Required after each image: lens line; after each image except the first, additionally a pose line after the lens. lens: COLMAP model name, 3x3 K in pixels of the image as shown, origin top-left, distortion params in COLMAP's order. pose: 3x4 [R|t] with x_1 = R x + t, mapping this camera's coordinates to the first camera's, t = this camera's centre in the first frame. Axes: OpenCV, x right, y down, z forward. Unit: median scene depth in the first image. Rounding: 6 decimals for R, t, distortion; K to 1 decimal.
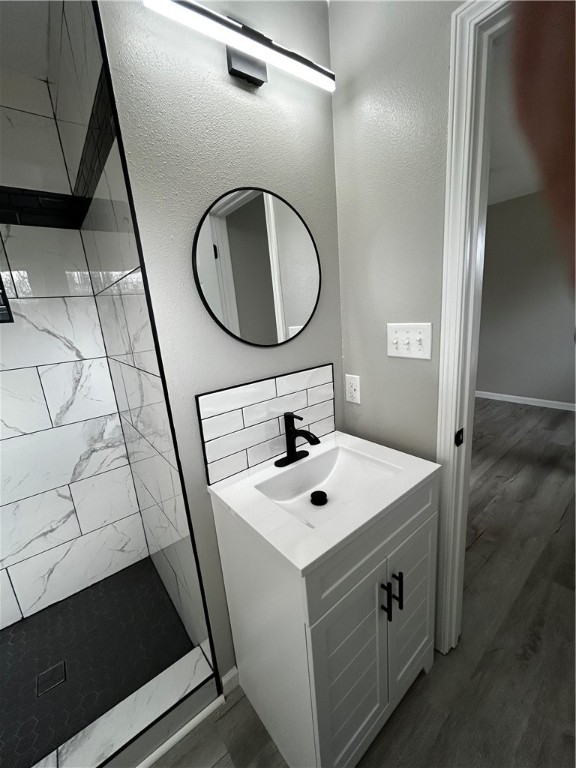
lens RADIAL K [[309.1, 0, 288.0], [0, 309.1, 384.0], [0, 0, 1]] dist [-0.000883, 0.000272]
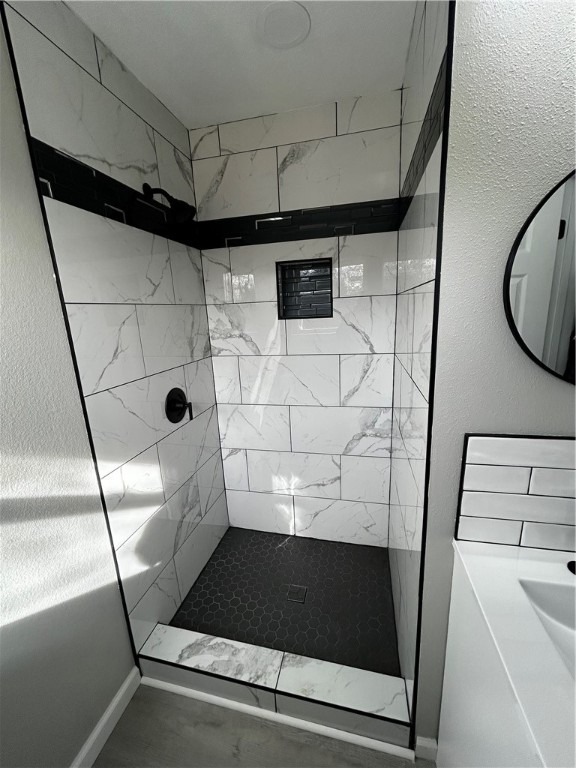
lens RADIAL K [[309.1, 0, 288.0], [0, 309.1, 384.0], [0, 0, 1]] dist [-0.000883, 0.000272]
pose [[0.617056, 0.227305, -0.753376, -0.002196], [-0.179674, 0.972781, 0.146340, -0.079496], [0.766133, 0.045062, 0.641100, 0.070095]]
